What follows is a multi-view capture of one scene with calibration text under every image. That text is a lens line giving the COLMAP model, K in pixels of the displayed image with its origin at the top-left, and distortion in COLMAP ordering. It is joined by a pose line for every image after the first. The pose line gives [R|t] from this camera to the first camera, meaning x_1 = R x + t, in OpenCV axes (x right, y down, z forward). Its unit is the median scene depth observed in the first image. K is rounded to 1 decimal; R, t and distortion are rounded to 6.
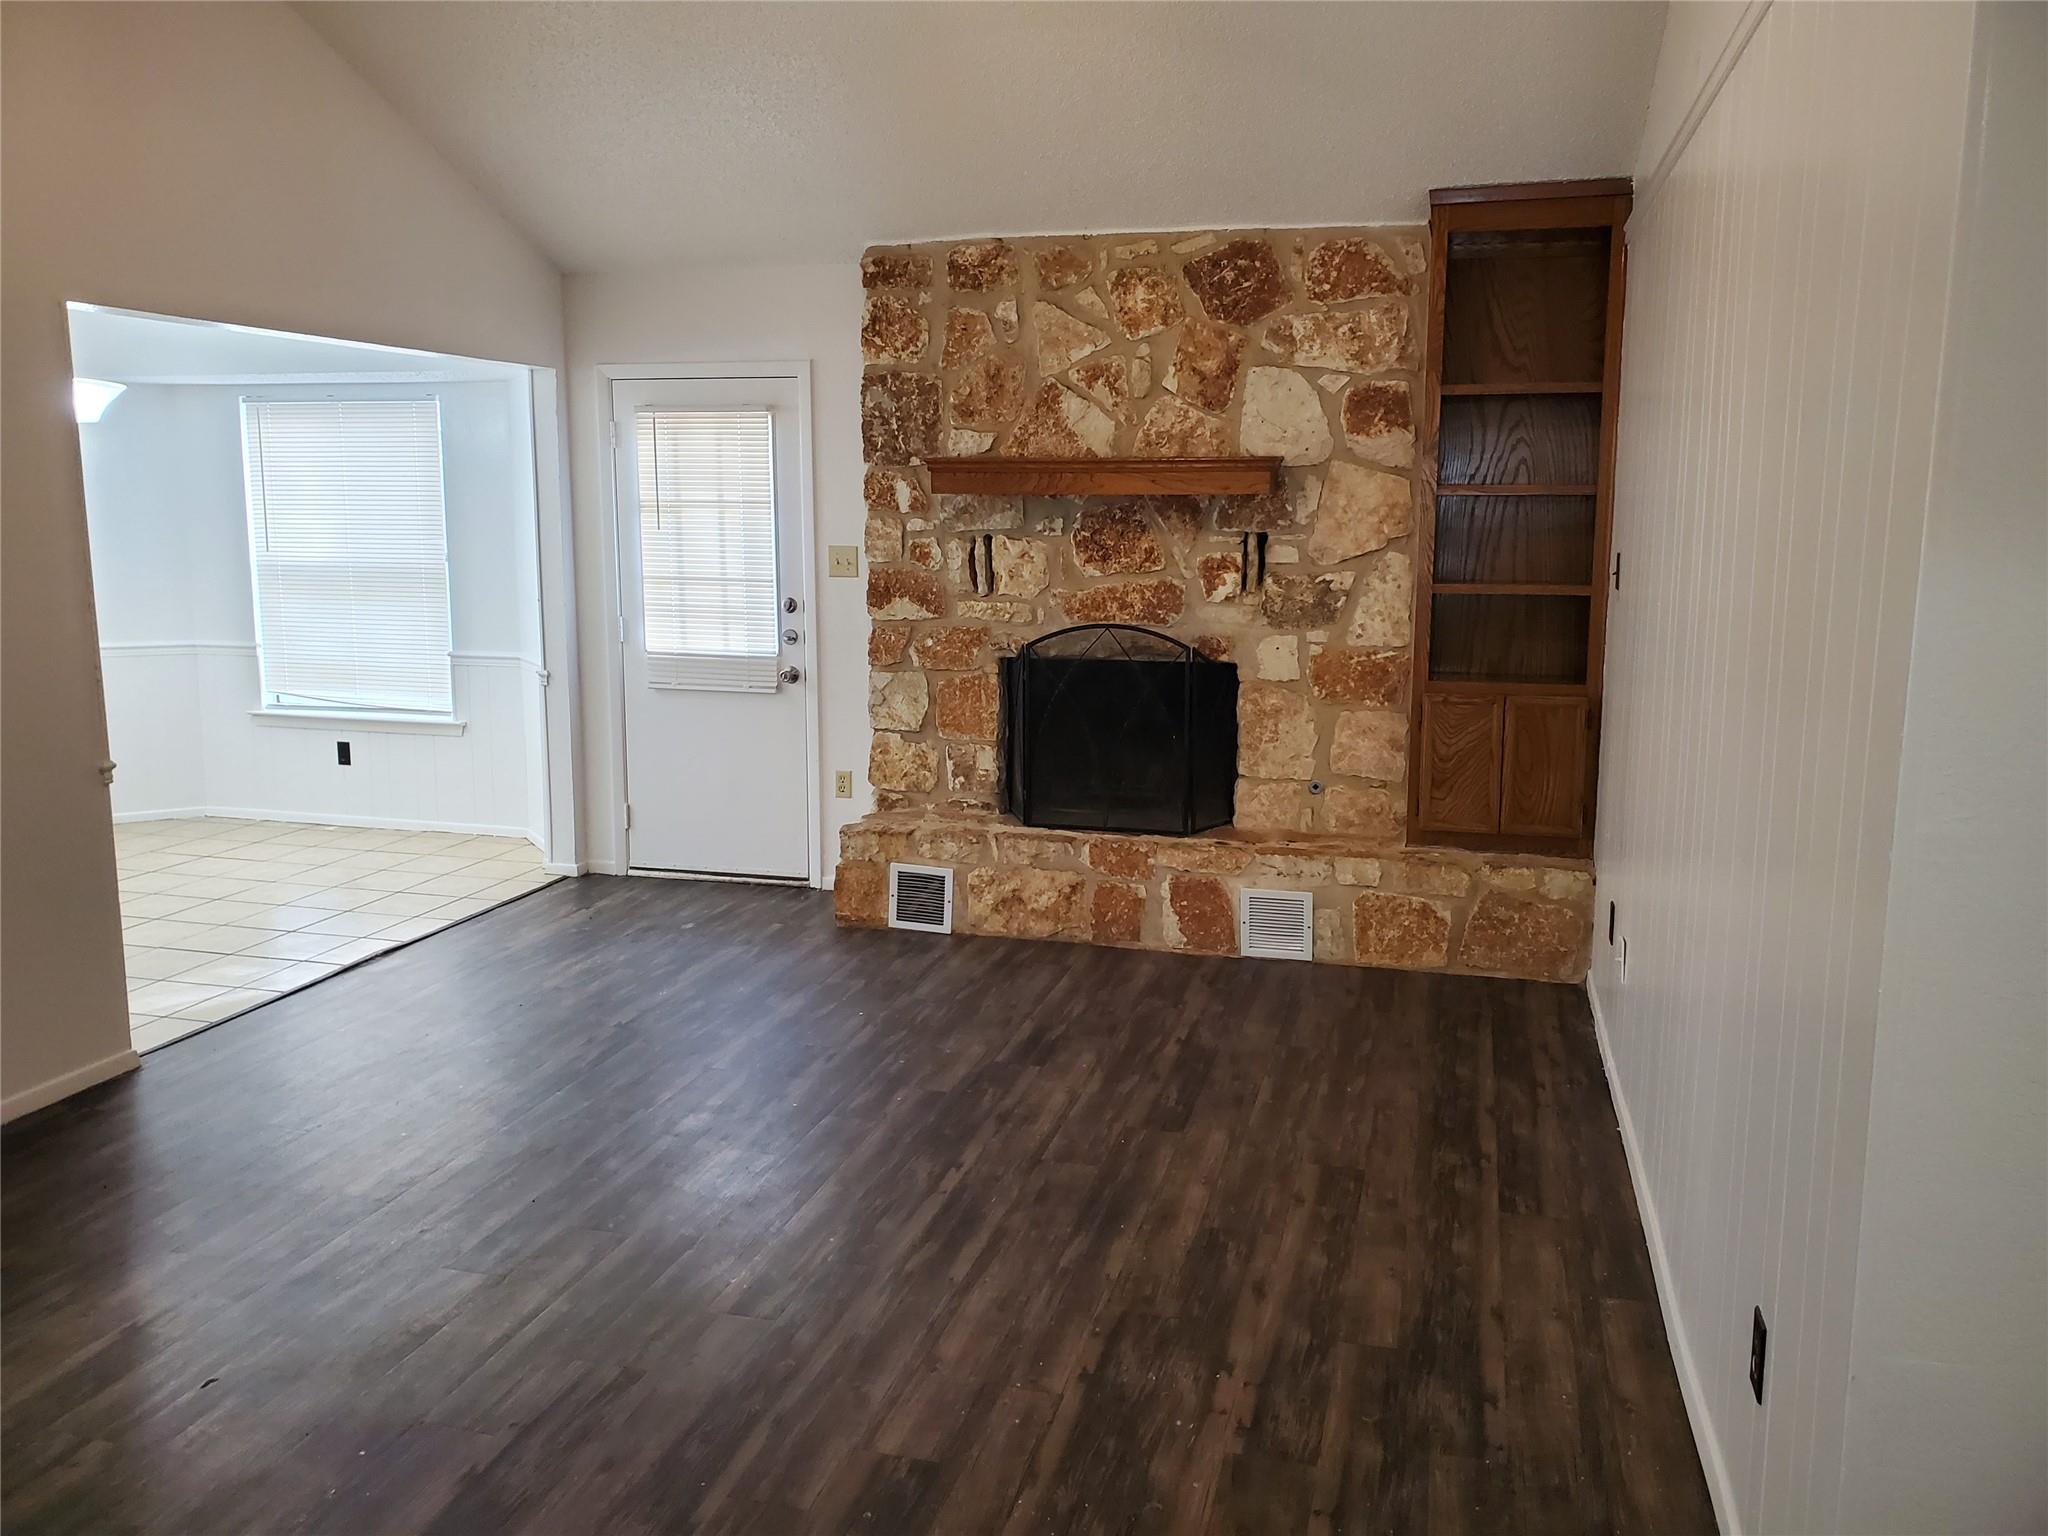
lens RADIAL K [[1505.0, 0, 1031.8], [0, 1505.0, 808.5], [0, 0, 1]] dist [0.115832, -0.265563]
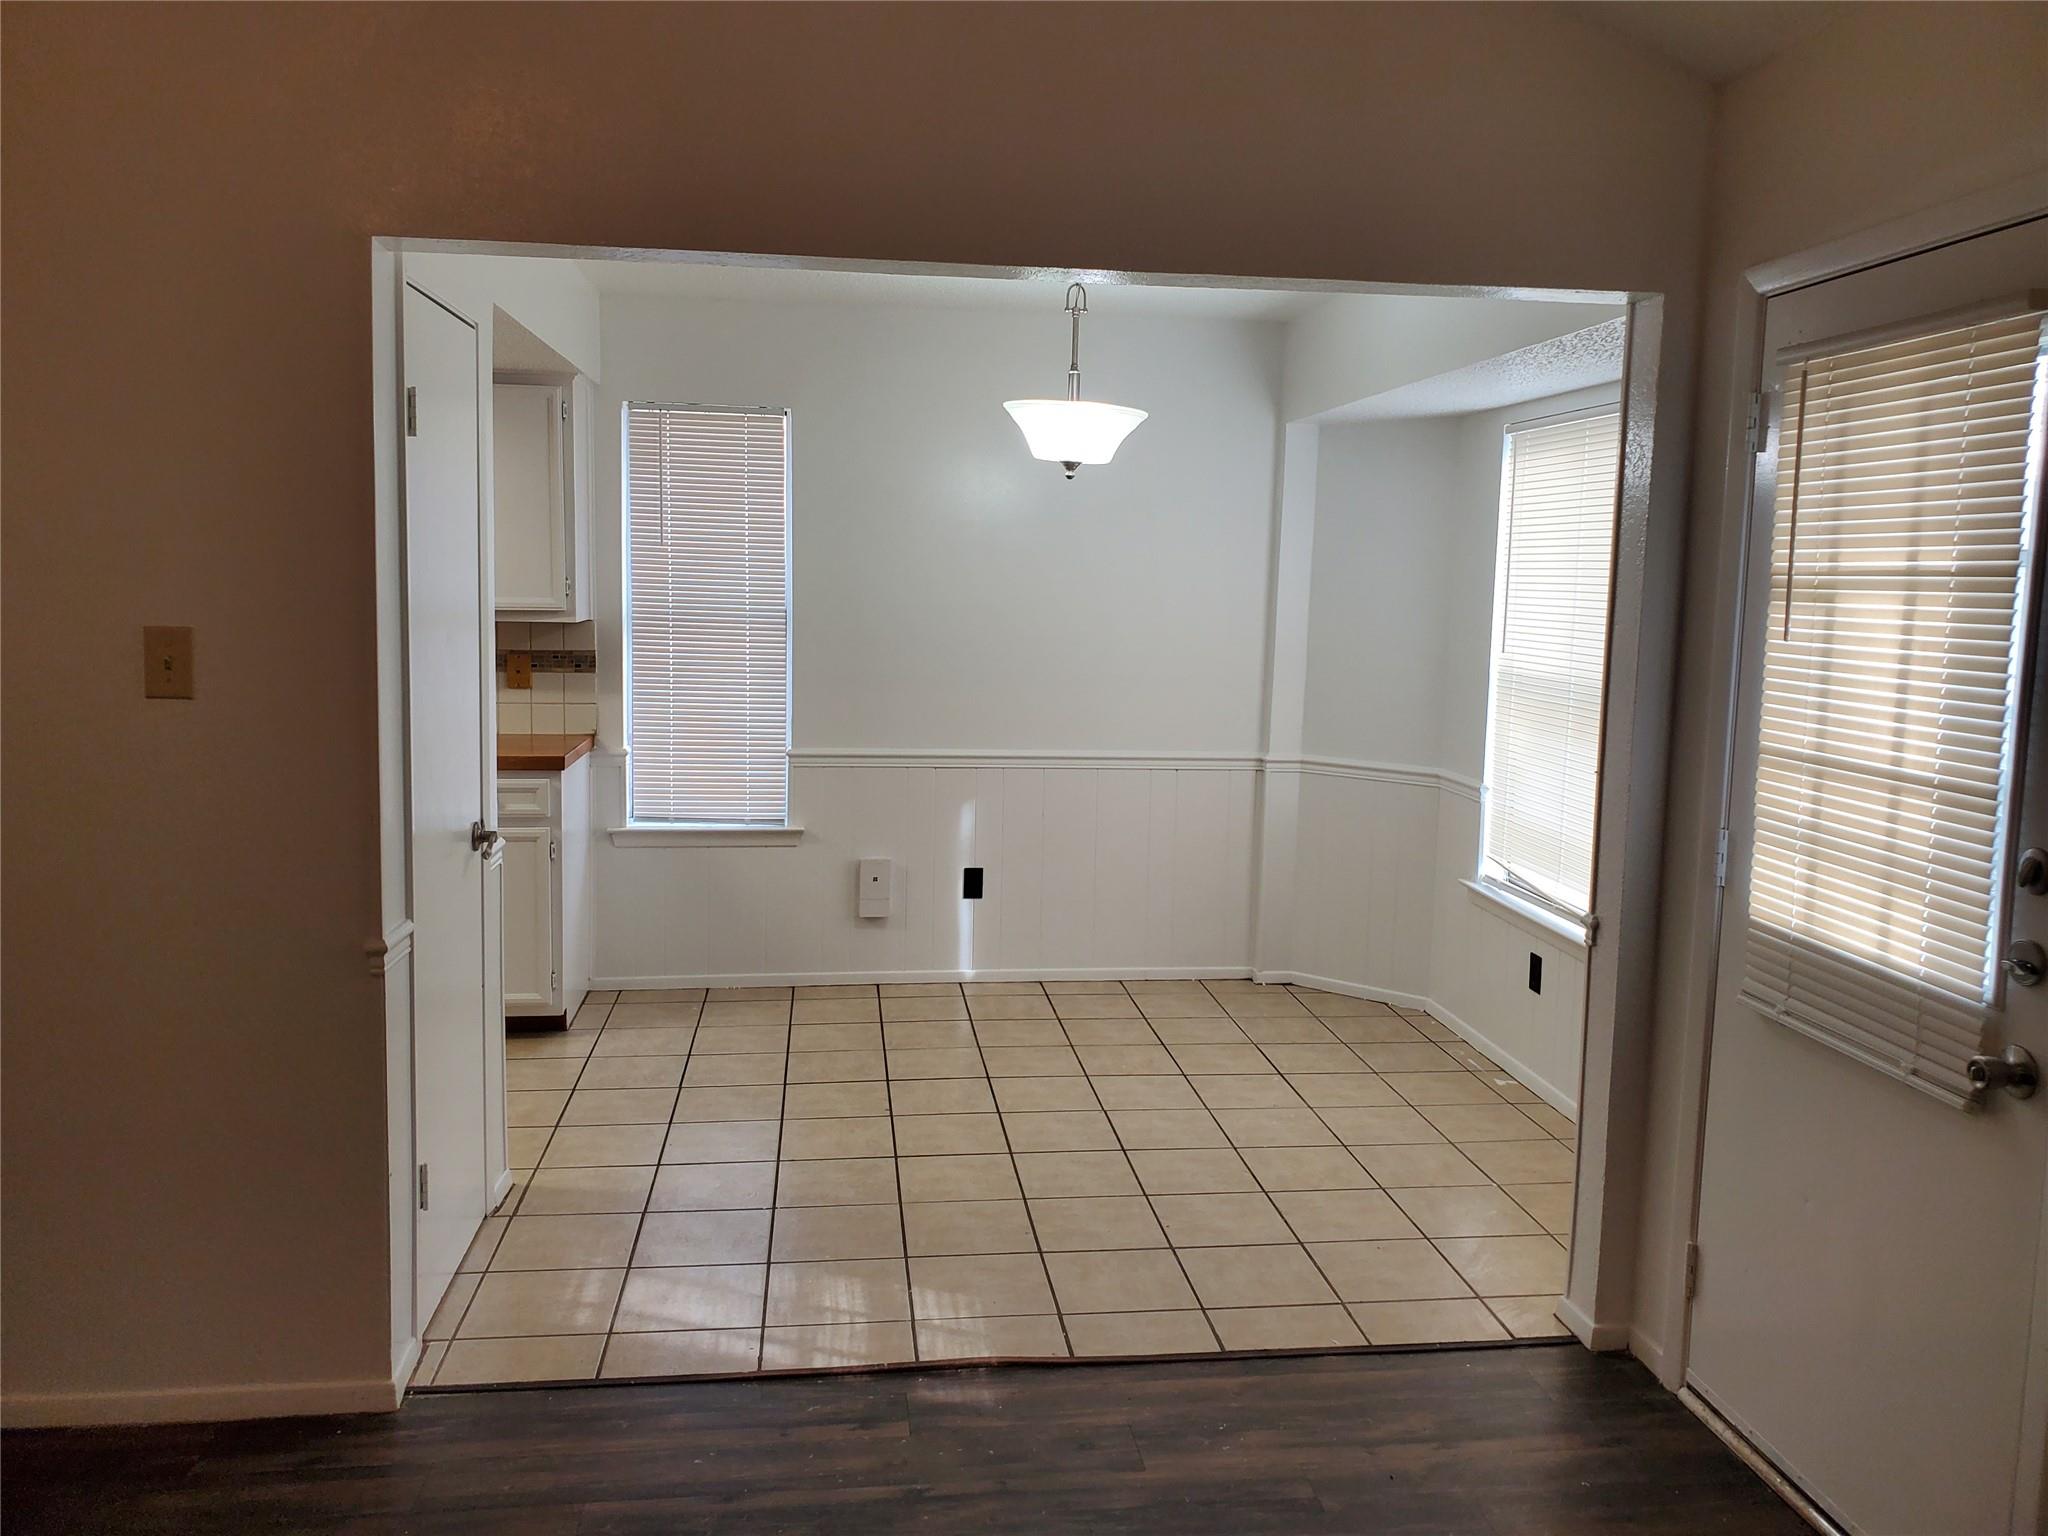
lens RADIAL K [[1579.5, 0, 1024.0], [0, 1579.5, 768.0], [0, 0, 1]] dist [0.010150, -0.001729]
pose [[0.363887, 0.114096, -0.924429, 0.091395], [-0.194297, 0.979934, 0.044464, -0.146172], [0.910953, 0.163434, 0.378754, 0.741969]]
